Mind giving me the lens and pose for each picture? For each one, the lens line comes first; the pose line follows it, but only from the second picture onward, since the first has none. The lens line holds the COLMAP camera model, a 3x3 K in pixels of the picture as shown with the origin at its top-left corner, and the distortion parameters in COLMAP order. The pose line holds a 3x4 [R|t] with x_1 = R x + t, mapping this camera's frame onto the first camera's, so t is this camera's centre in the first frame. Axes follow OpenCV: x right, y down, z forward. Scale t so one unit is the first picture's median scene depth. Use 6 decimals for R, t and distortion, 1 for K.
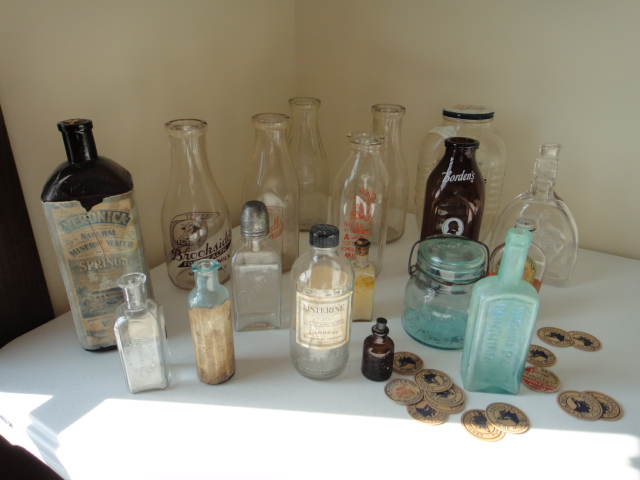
lens RADIAL K [[471.7, 0, 320.0], [0, 471.7, 240.0], [0, 0, 1]] dist [0.011917, -0.006481]
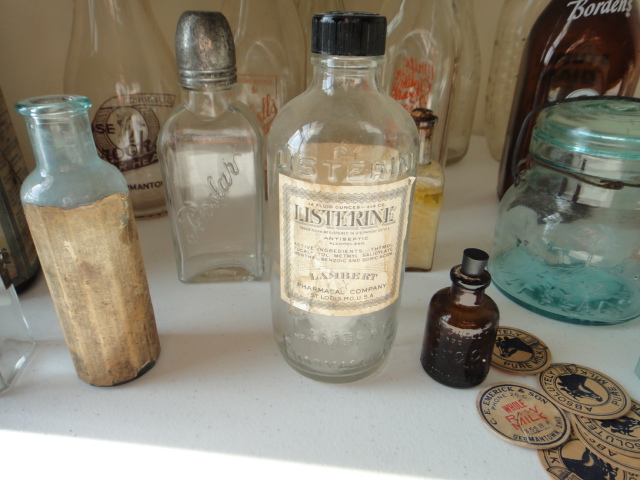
lens RADIAL K [[471.7, 0, 320.0], [0, 471.7, 240.0], [0, 0, 1]] dist [0.011917, -0.006481]
pose [[0.998807, 0.013845, -0.046825, 0.006148], [-0.011683, 0.998866, 0.046144, 0.138765], [0.047410, -0.045542, 0.997837, 0.553898]]
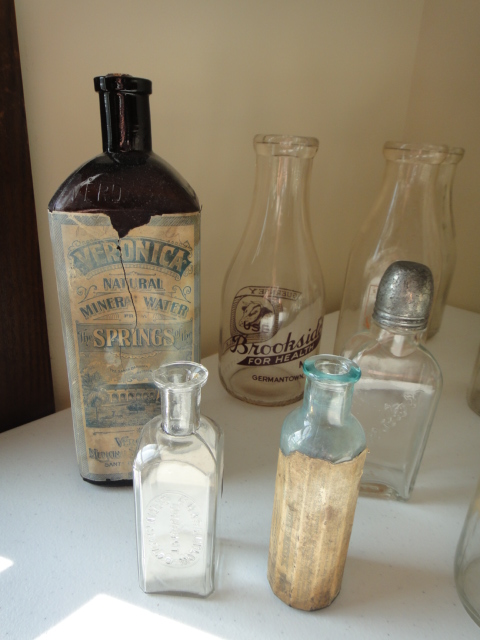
lens RADIAL K [[471.7, 0, 240.0], [0, 471.7, 320.0], [0, 0, 1]] dist [0.011917, -0.006481]
pose [[0.968946, 0.123842, -0.214028, -0.218400], [-0.138056, 0.989019, -0.052736, 0.041160], [0.205147, 0.080646, 0.975403, 0.479741]]
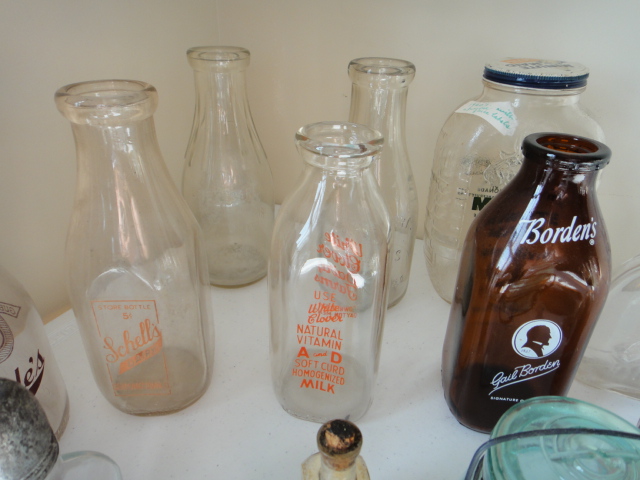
lens RADIAL K [[471.7, 0, 320.0], [0, 471.7, 240.0], [0, 0, 1]] dist [0.011917, -0.006481]
pose [[0.997741, -0.030185, 0.060017, 0.066370], [0.025196, 0.996296, 0.082210, -0.210440], [-0.062276, -0.080512, 0.994806, 0.746379]]
